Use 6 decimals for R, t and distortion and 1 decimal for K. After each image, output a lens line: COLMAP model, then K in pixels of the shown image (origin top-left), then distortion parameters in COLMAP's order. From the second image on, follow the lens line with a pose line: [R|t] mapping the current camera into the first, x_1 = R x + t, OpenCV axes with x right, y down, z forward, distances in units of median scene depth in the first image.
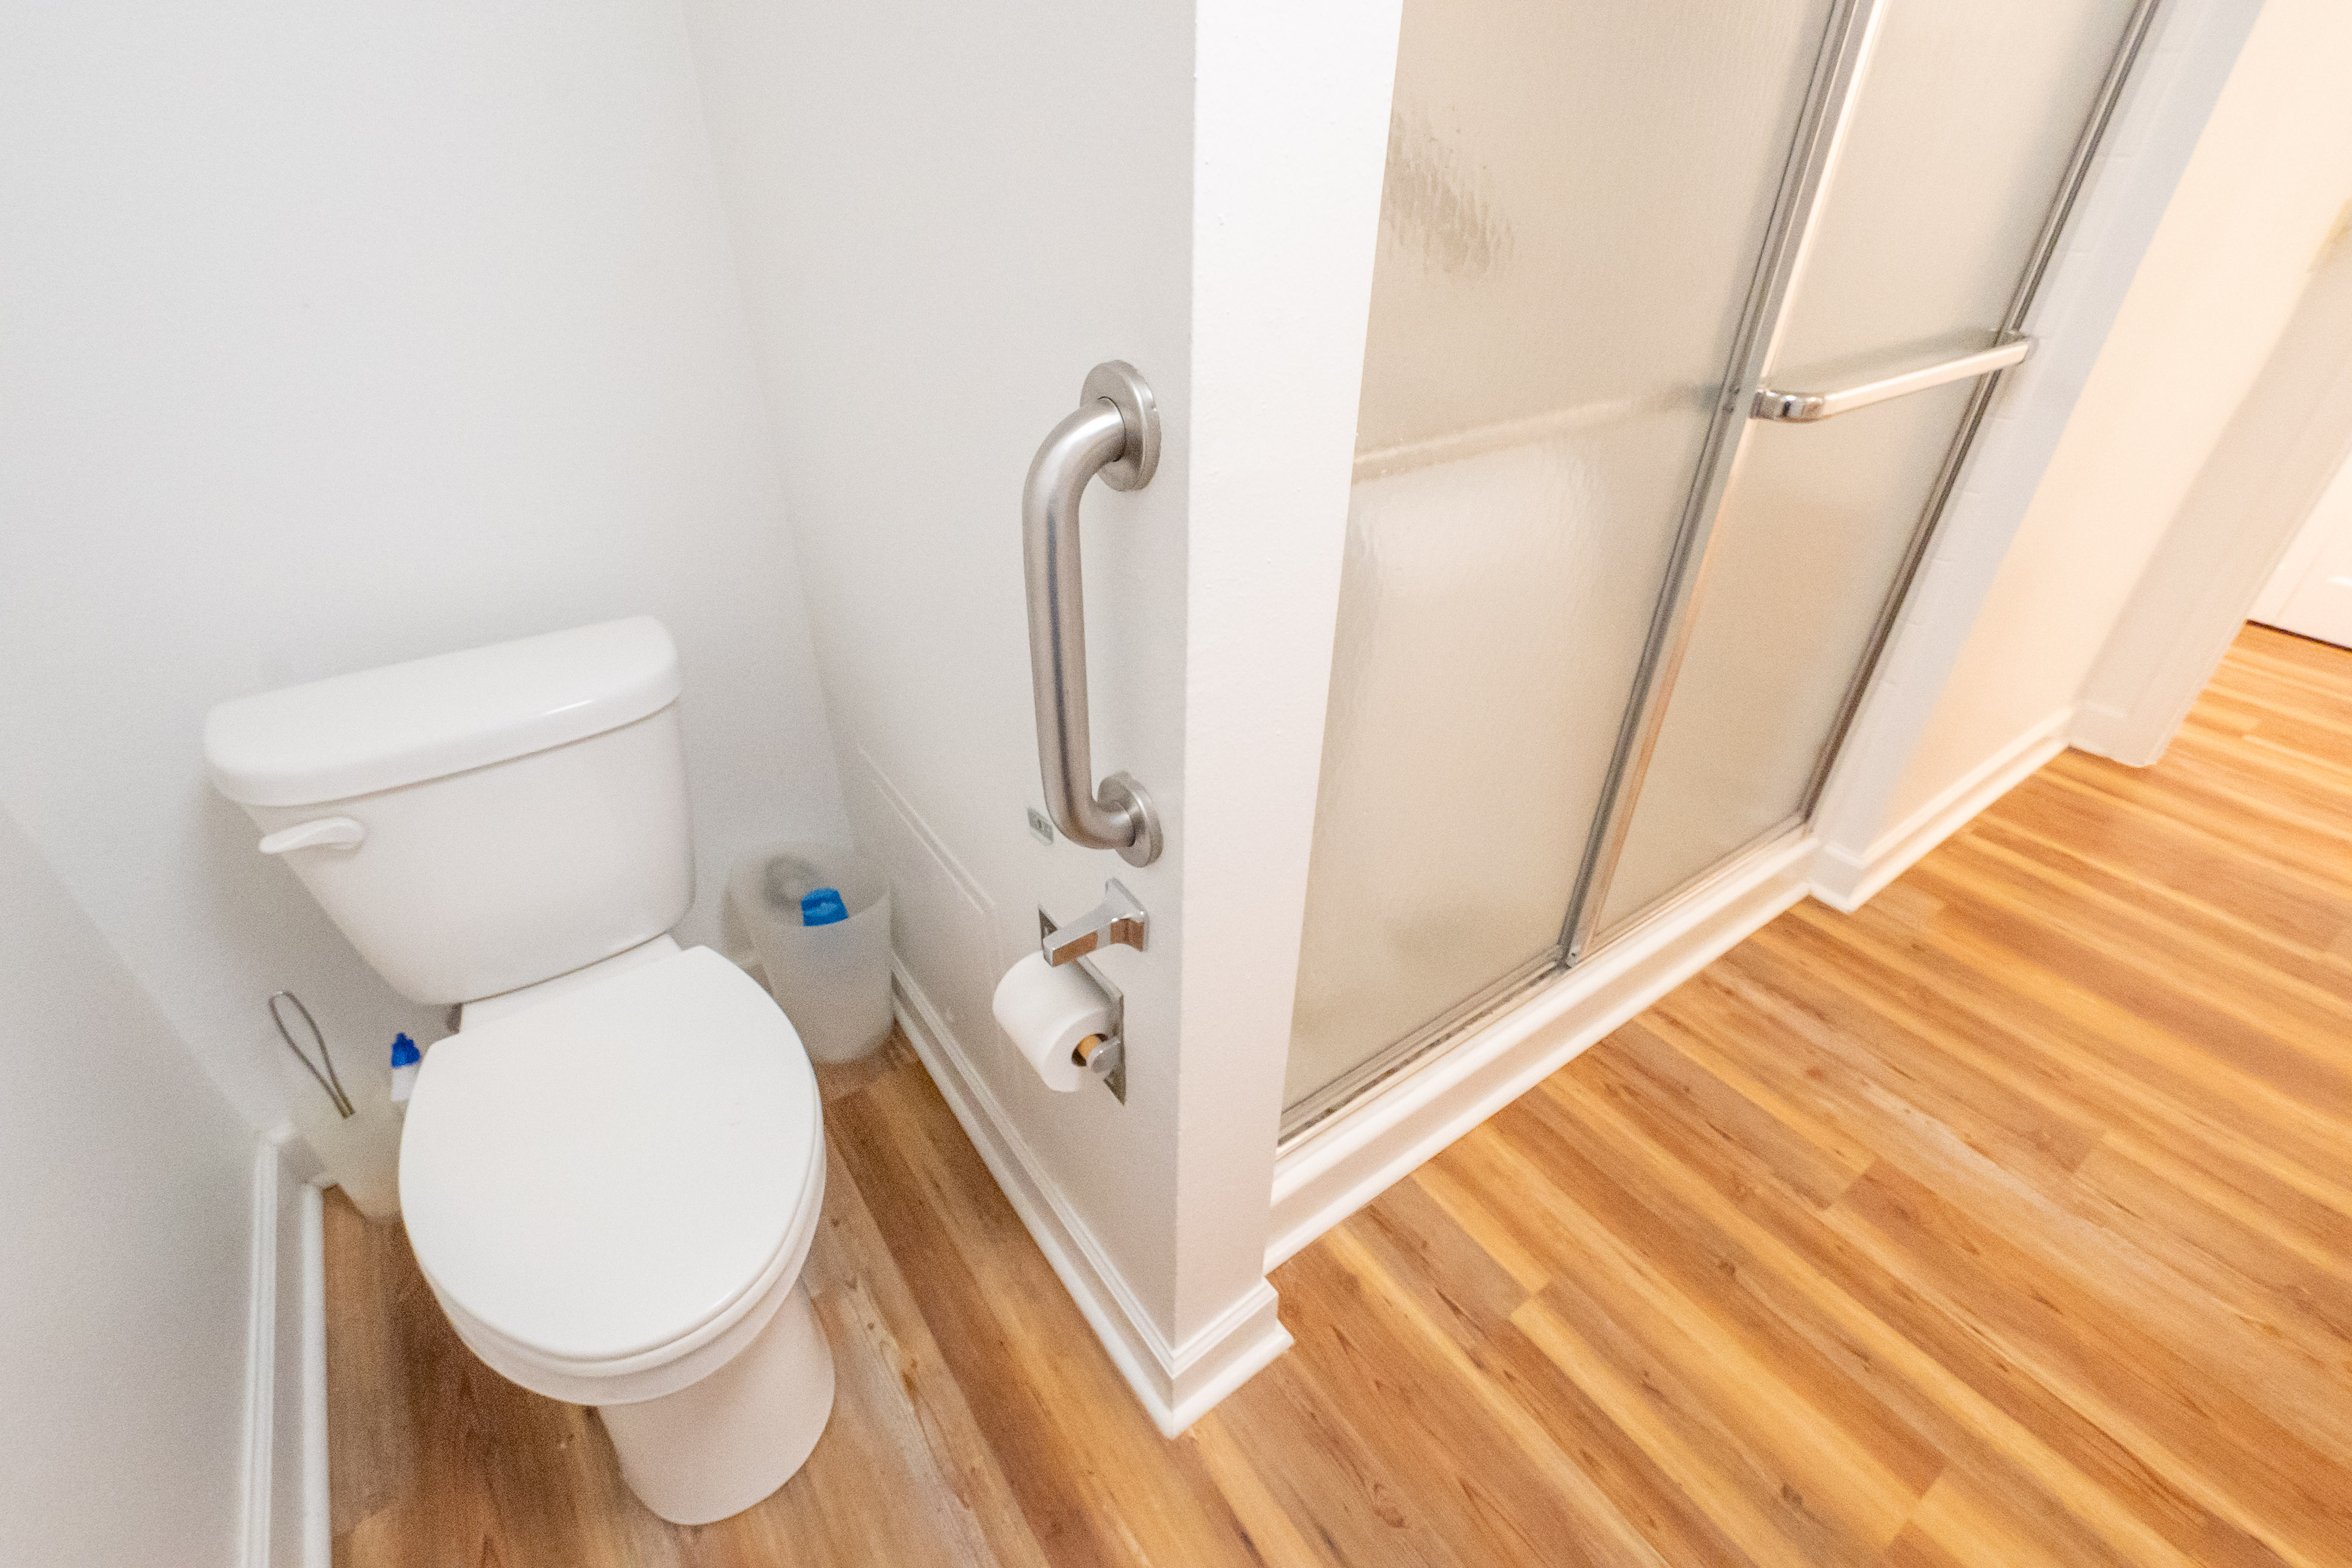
lens RADIAL K [[1031.6, 0, 1170.3], [0, 1031.6, 781.2], [0, 0, 1]] dist [0.008227, -0.005661]
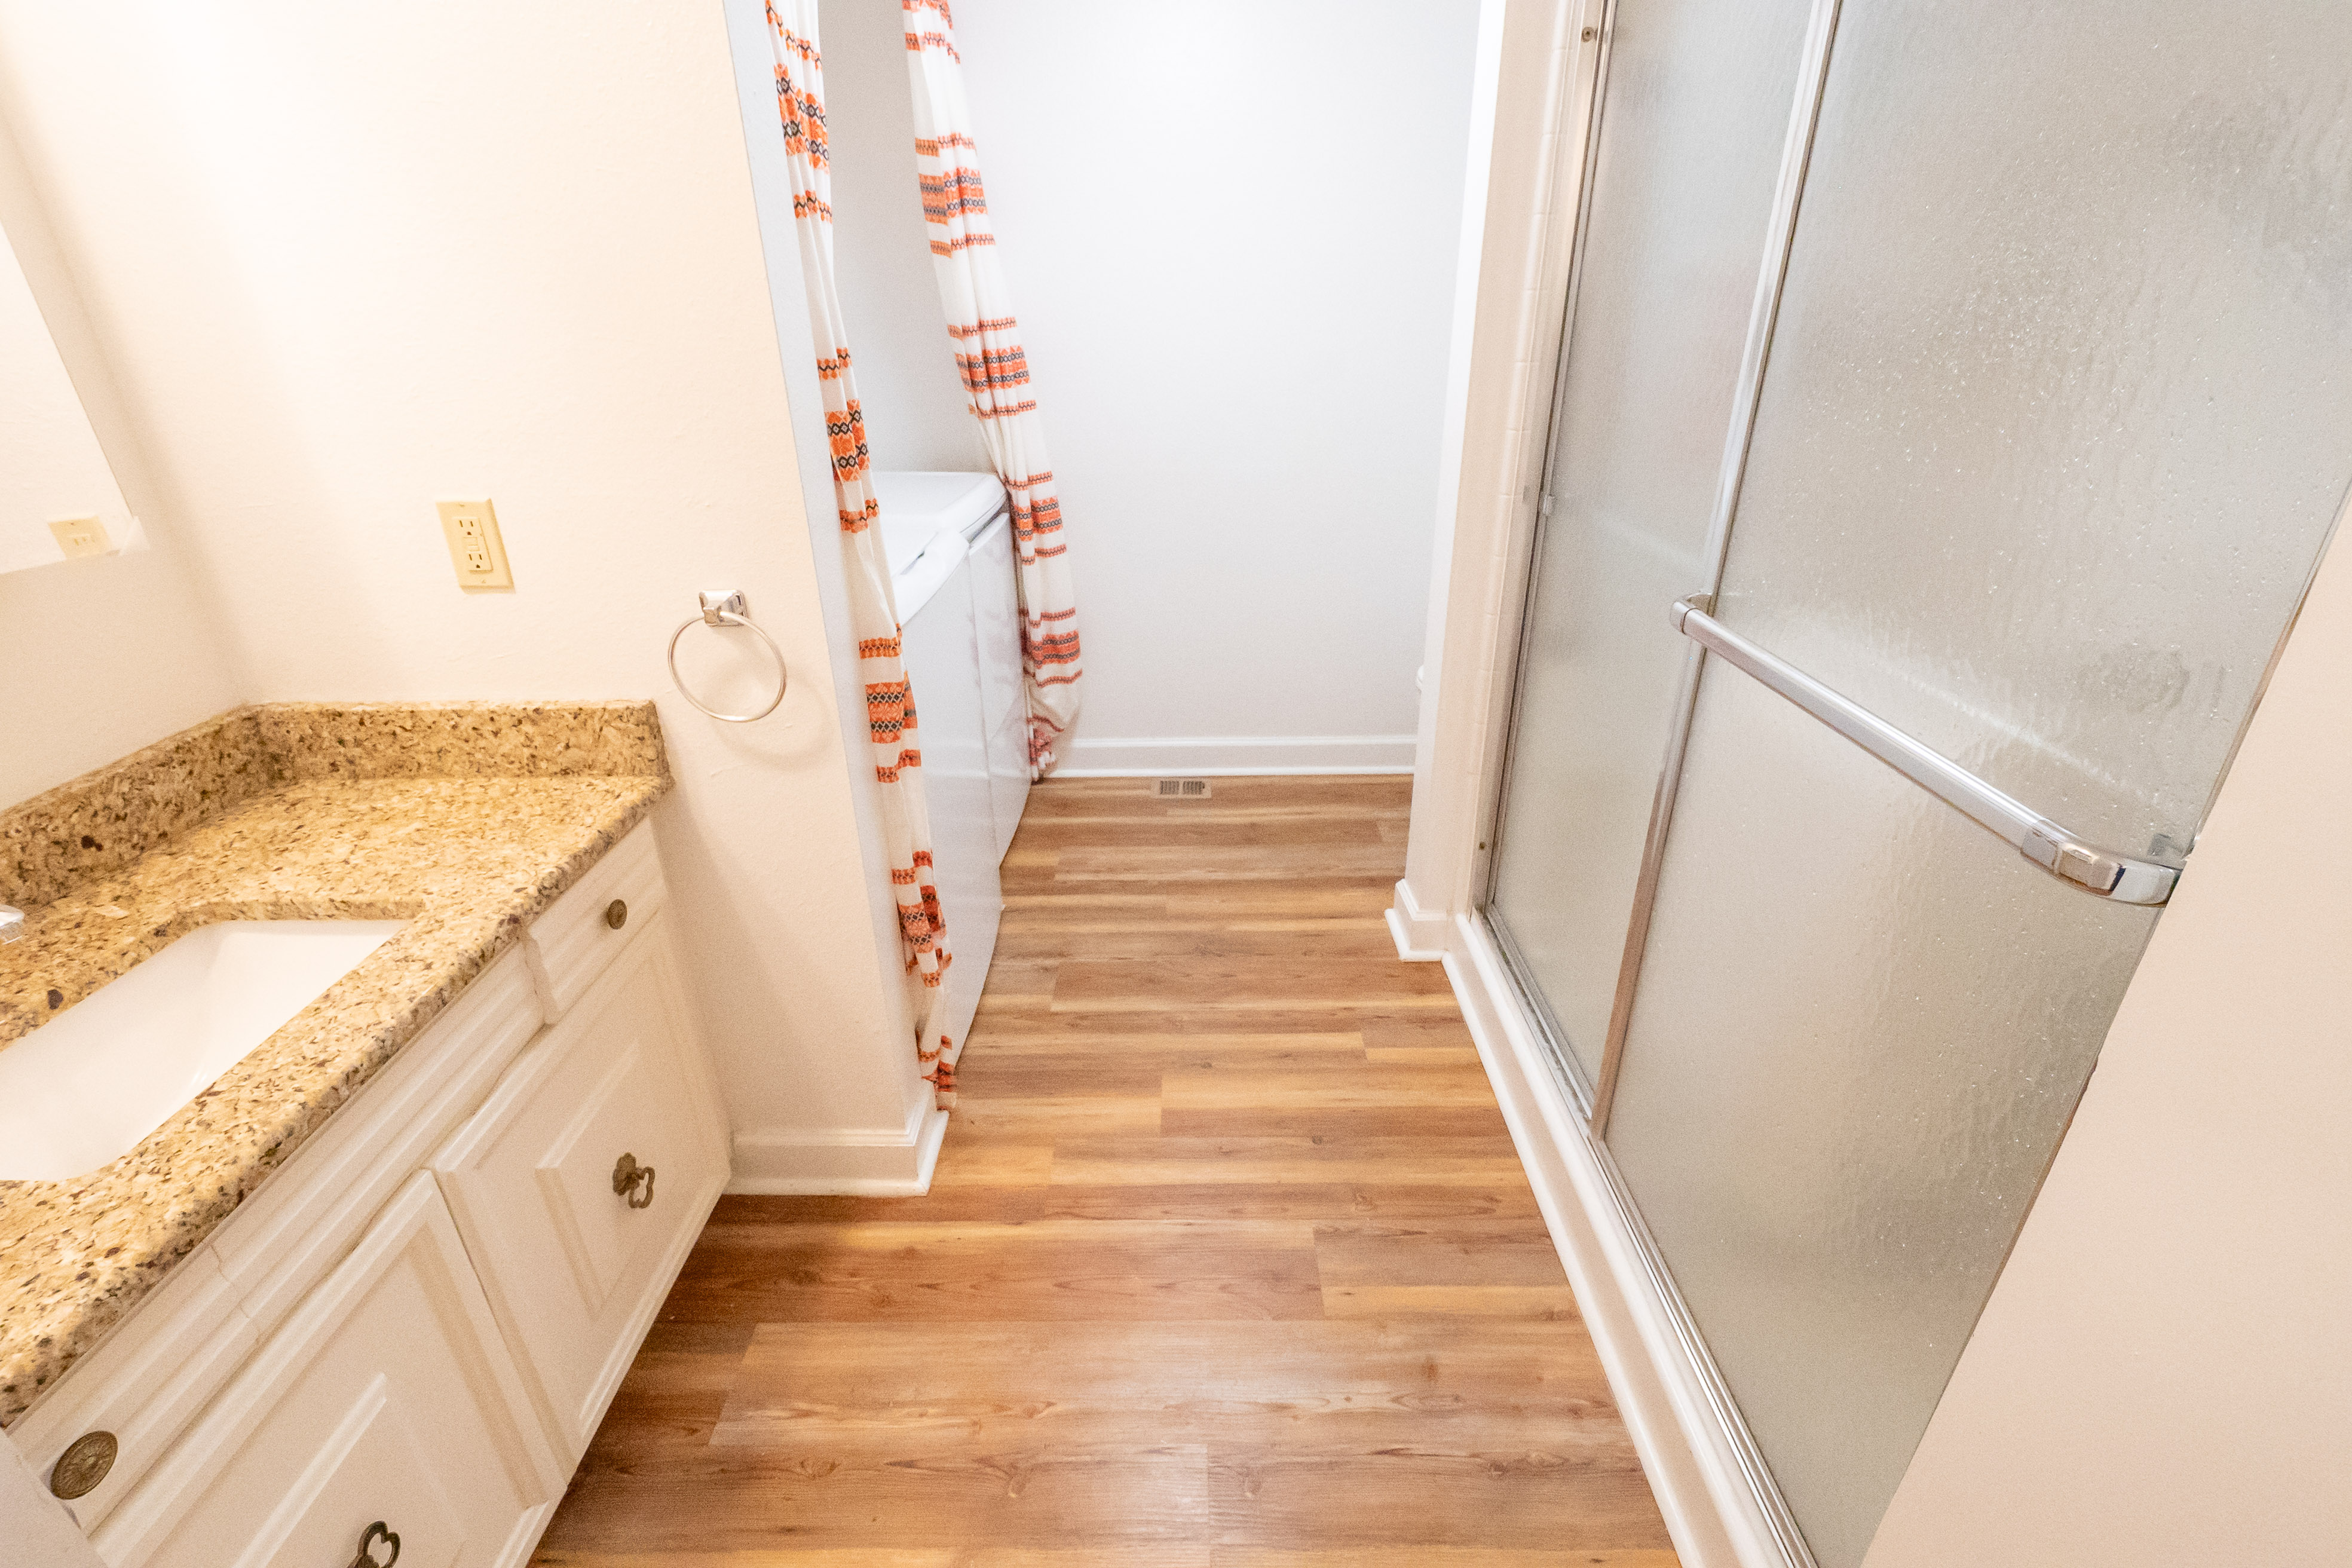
lens RADIAL K [[1031.6, 0, 1170.3], [0, 1031.6, 781.2], [0, 0, 1]] dist [0.008227, -0.005661]
pose [[-0.581722, 0.346144, -0.736059, 1.436291], [-0.442580, 0.624543, 0.643482, -0.576446], [0.682438, 0.700093, -0.210114, 0.809142]]
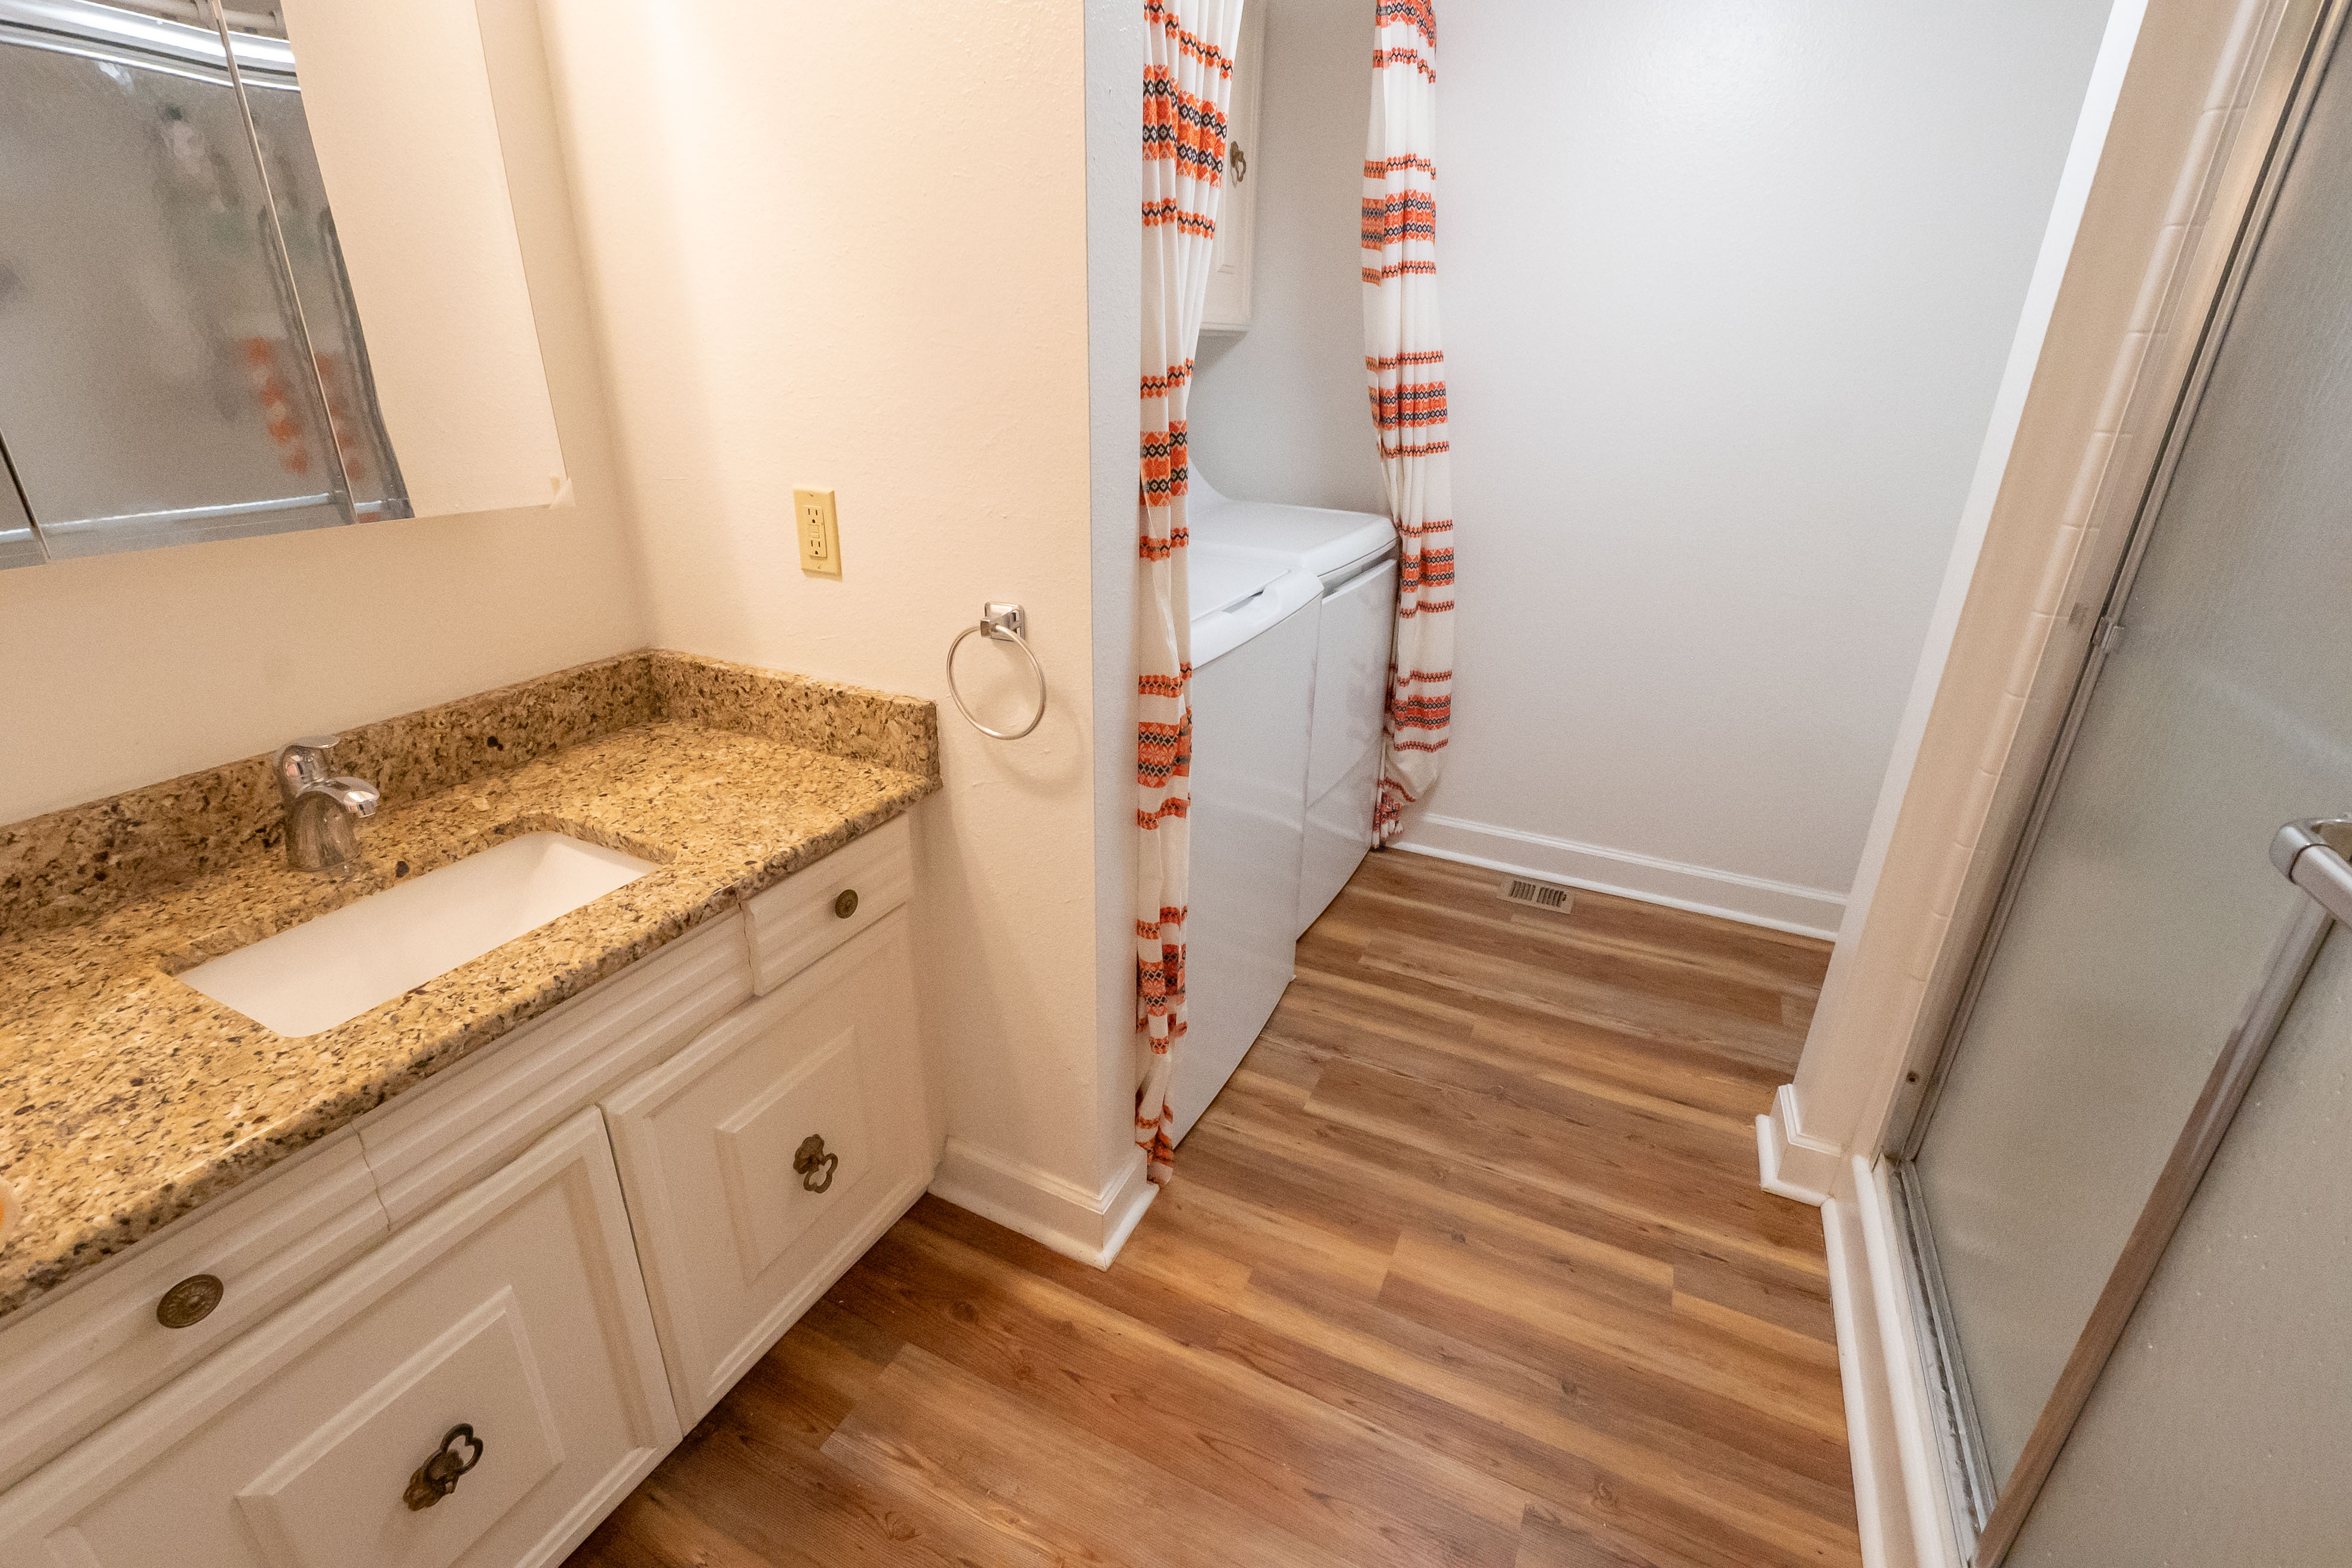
lens RADIAL K [[1036.9, 0, 1165.0], [0, 1036.9, 779.9], [0, 0, 1]] dist [0.007337, -0.008255]
pose [[-0.876155, 0.168246, -0.451713, 1.237990], [-0.285340, 0.574256, 0.767341, -0.555175], [0.388501, 0.801201, -0.455130, 0.809868]]
